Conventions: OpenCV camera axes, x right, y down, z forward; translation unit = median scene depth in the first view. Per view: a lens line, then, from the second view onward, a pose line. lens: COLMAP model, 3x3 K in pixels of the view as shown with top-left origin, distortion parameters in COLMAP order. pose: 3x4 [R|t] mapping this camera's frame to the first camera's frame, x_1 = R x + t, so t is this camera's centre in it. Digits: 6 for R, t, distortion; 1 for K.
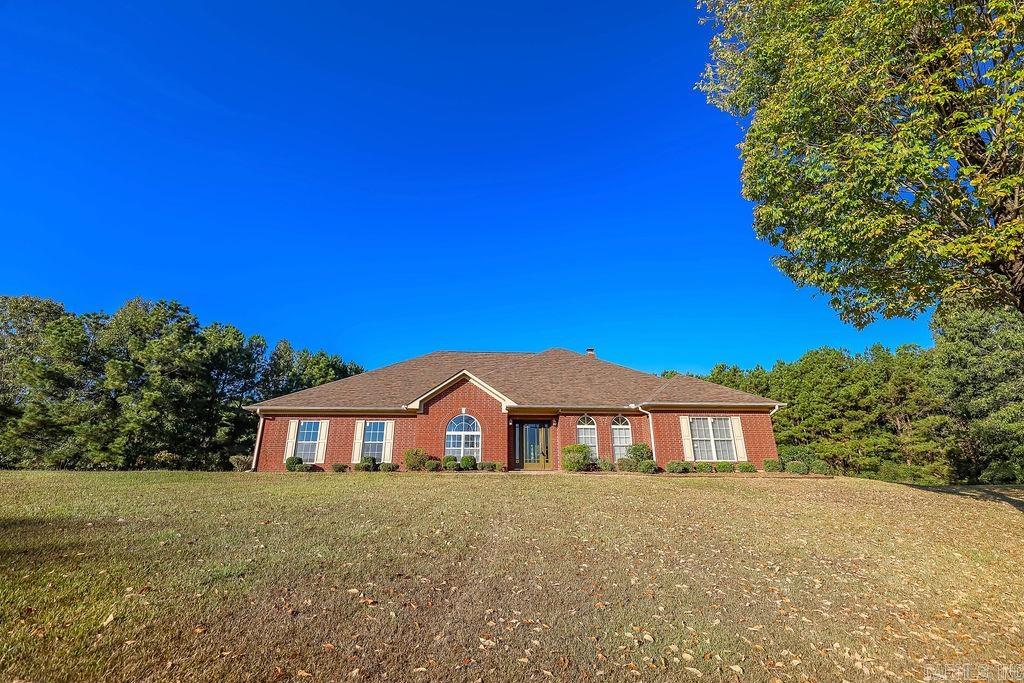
lens RADIAL K [[409.5, 0, 520.8], [0, 409.5, 346.0], [0, 0, 1]] dist [0.003626, -0.003395]
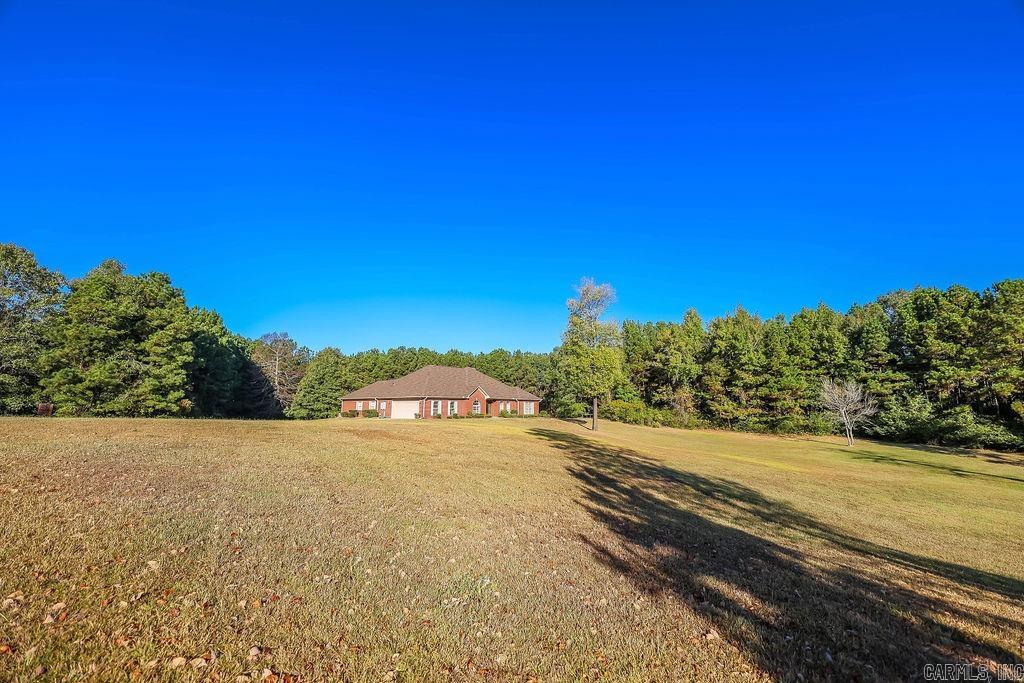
lens RADIAL K [[409.5, 0, 510.6], [0, 409.5, 335.6], [0, 0, 1]] dist [0.003626, -0.003395]
pose [[0.672345, 0.132891, 0.728211, -2.312894], [-0.227991, 0.973107, 0.032918, -0.472722], [-0.704253, -0.188158, 0.684561, -1.231843]]
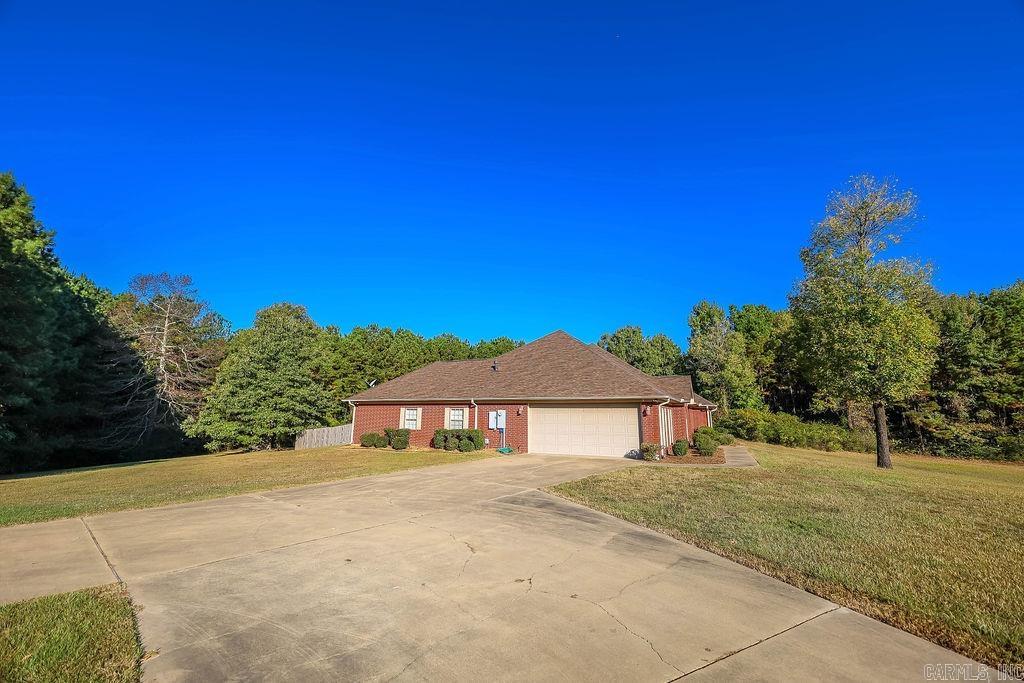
lens RADIAL K [[409.5, 0, 512.1], [0, 409.5, 333.4], [0, 0, 1]] dist [0.003626, -0.003395]
pose [[0.499188, 0.175016, 0.848635, -1.695206], [-0.272587, 0.961383, -0.037926, 0.140088], [-0.822501, -0.212395, 0.527618, 0.802446]]
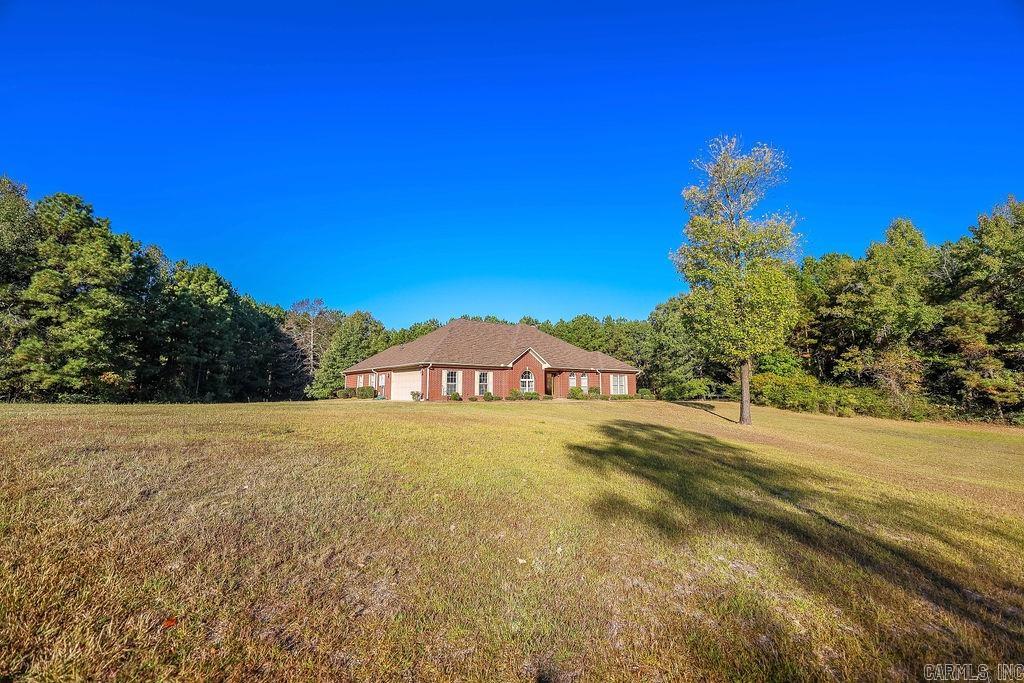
lens RADIAL K [[409.5, 0, 509.0], [0, 409.5, 338.3], [0, 0, 1]] dist [0.003626, -0.003395]
pose [[0.826487, 0.073249, 0.558169, -1.273637], [-0.172766, 0.976656, 0.127649, -0.201530], [-0.535789, -0.201933, 0.819849, -0.468757]]
